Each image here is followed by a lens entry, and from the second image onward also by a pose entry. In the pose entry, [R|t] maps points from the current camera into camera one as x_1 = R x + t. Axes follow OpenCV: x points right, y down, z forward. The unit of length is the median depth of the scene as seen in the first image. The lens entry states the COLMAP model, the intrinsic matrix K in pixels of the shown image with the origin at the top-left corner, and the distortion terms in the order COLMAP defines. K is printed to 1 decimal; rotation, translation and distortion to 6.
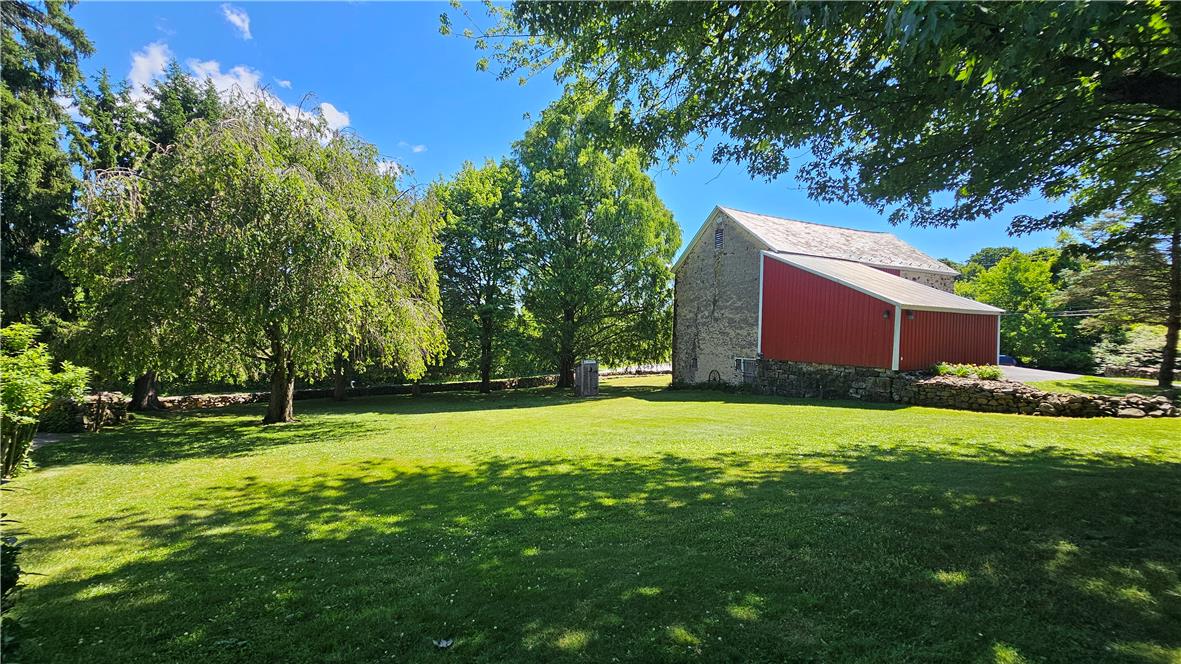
lens RADIAL K [[493.1, 0, 590.5], [0, 493.1, 332.6], [0, 0, 1]] dist [-0.003962, 0.000320]
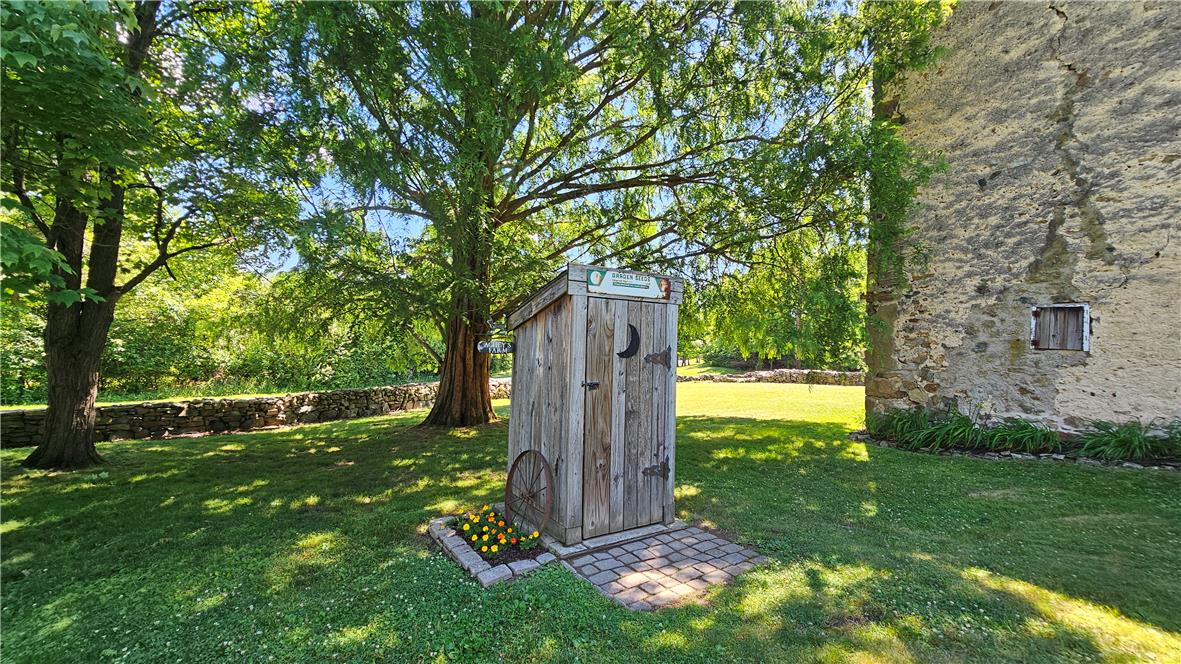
lens RADIAL K [[493.1, 0, 590.8], [0, 493.1, 331.7], [0, 0, 1]] dist [-0.003962, 0.000320]
pose [[0.977892, 0.026016, 0.207484, -0.038996], [-0.021157, 0.999448, -0.025603, 0.072901], [-0.208036, 0.020647, 0.977903, 0.827339]]
